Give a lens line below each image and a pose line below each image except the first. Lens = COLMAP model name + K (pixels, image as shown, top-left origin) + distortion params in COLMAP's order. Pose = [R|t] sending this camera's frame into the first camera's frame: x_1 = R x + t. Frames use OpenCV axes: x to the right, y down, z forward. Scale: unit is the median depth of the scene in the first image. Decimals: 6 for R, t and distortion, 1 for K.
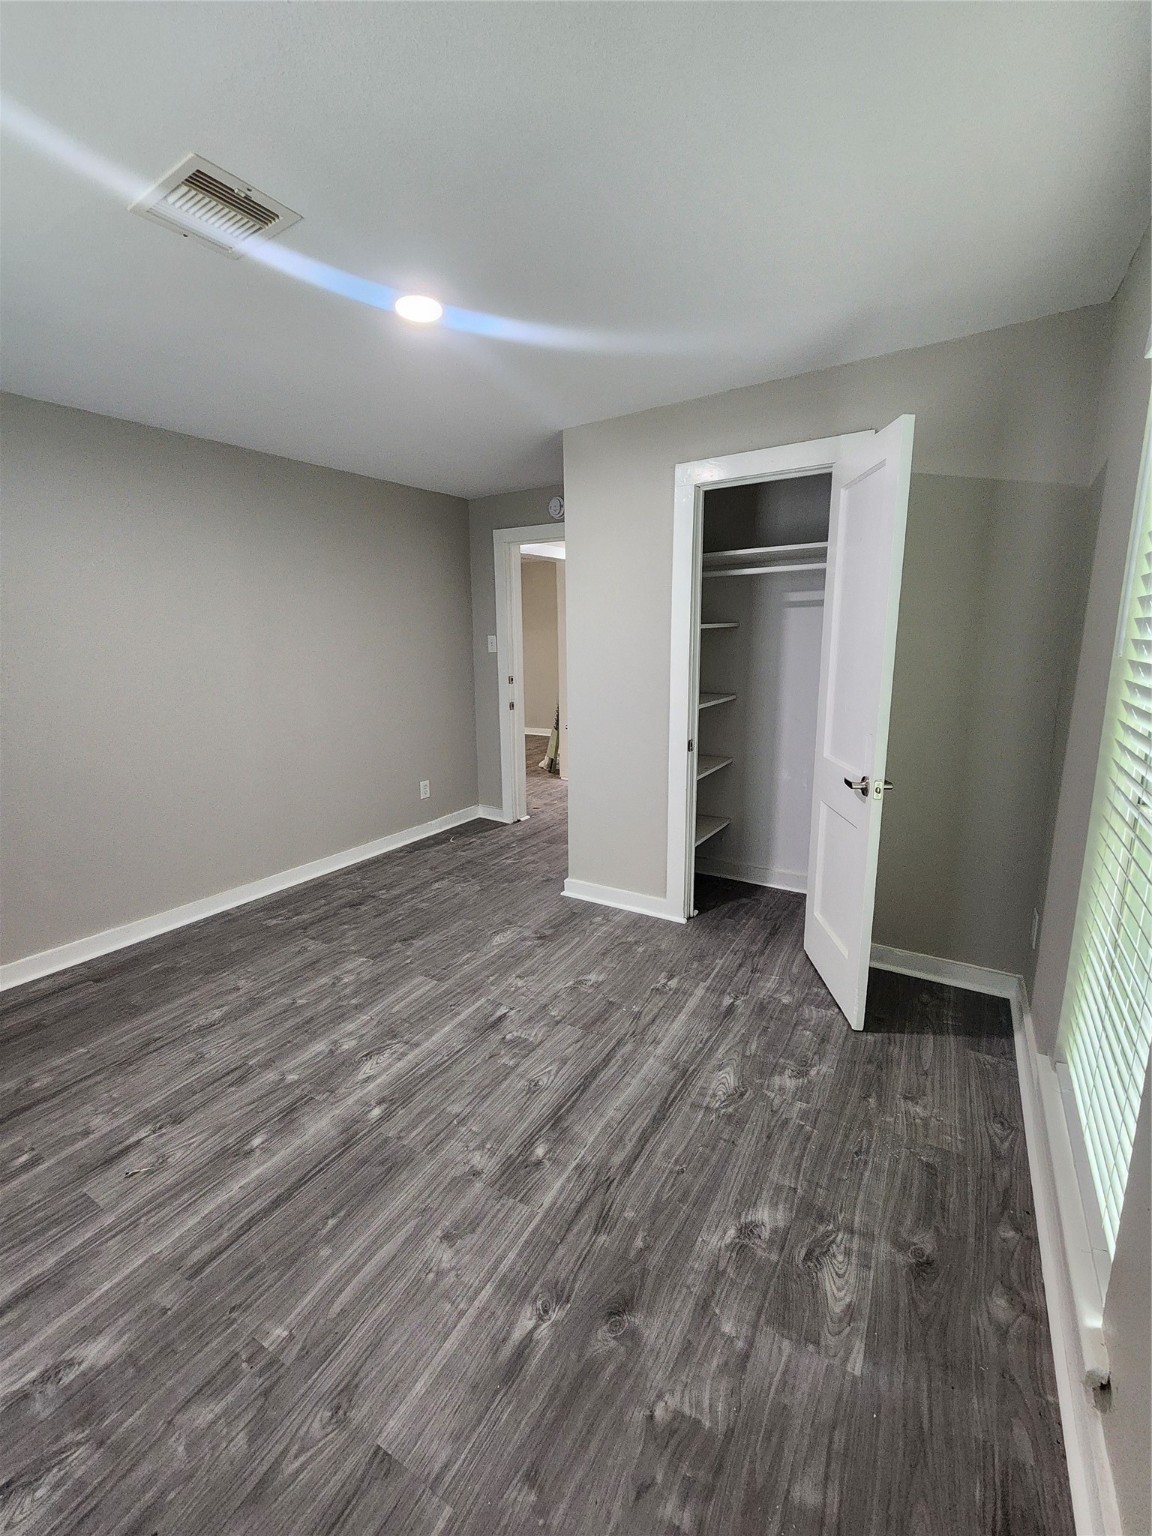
lens RADIAL K [[631.6, 0, 575.0], [0, 631.6, 763.4], [0, 0, 1]] dist [0.000003, 0.002363]
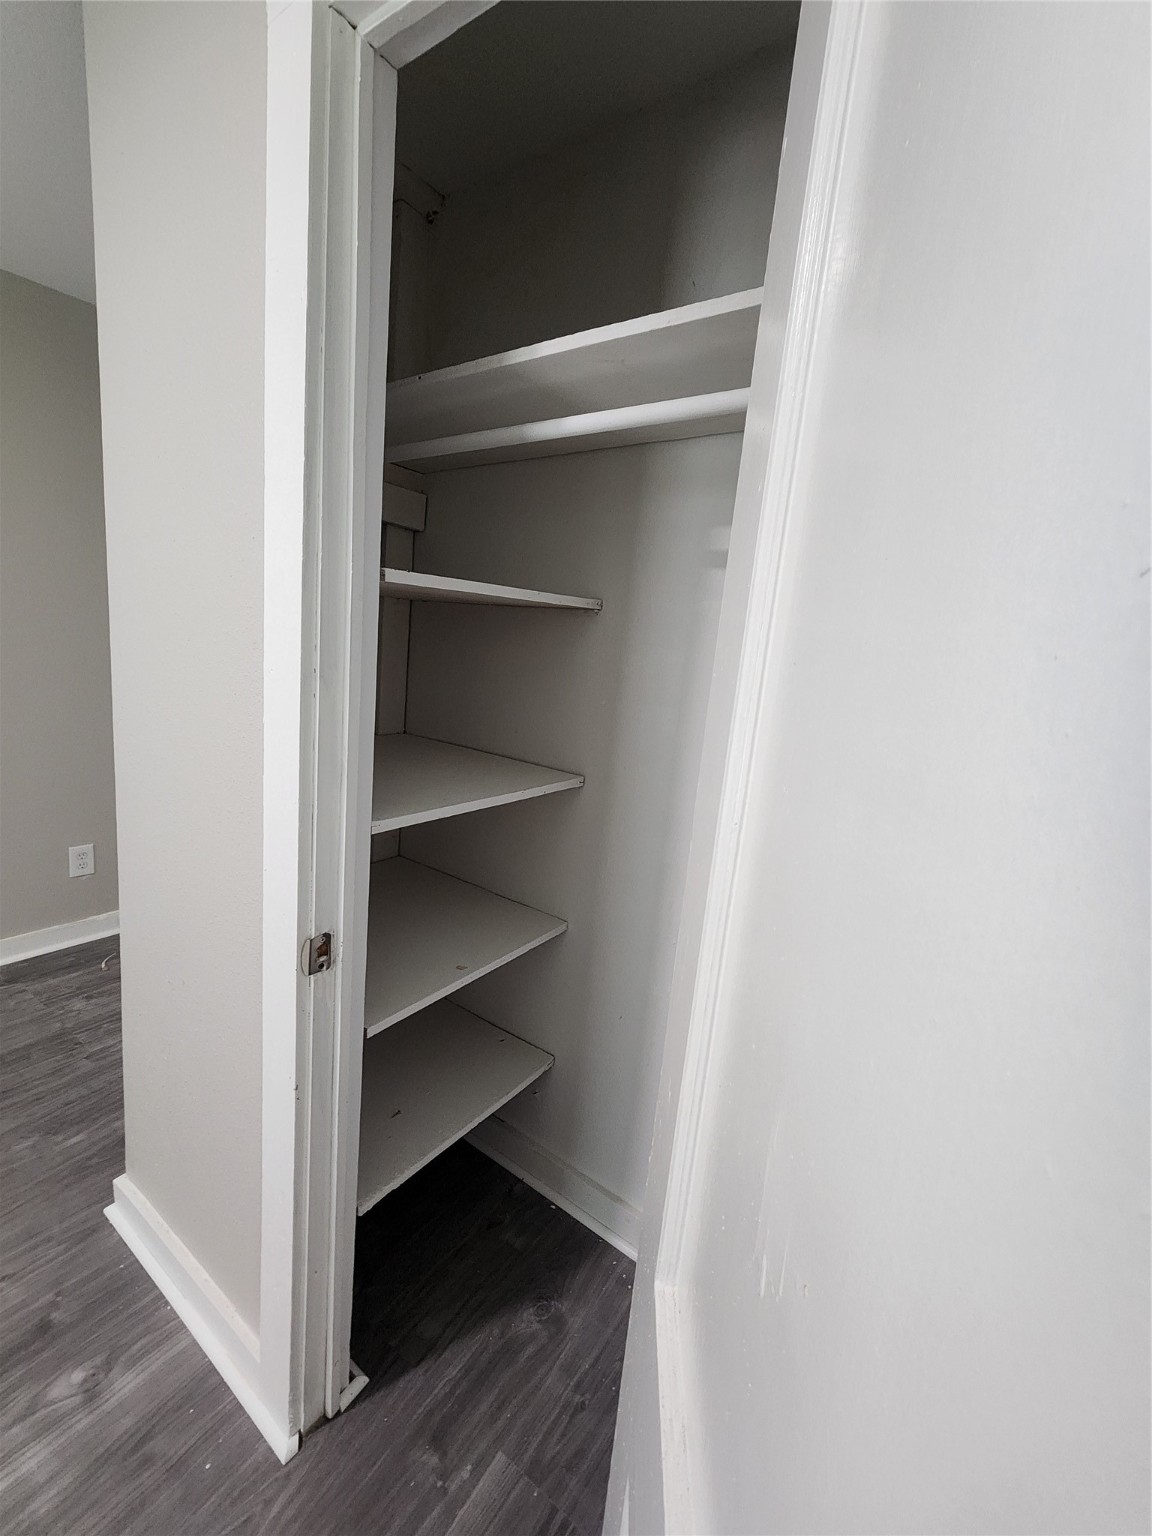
lens RADIAL K [[637.6, 0, 576.0], [0, 637.6, 768.0], [0, 0, 1]] dist [0.068529, 0.000199]
pose [[0.991660, 0.119887, -0.047297, 0.449333], [-0.120465, 0.992672, -0.009543, -0.184049], [0.045806, 0.015161, 0.998835, 0.963892]]
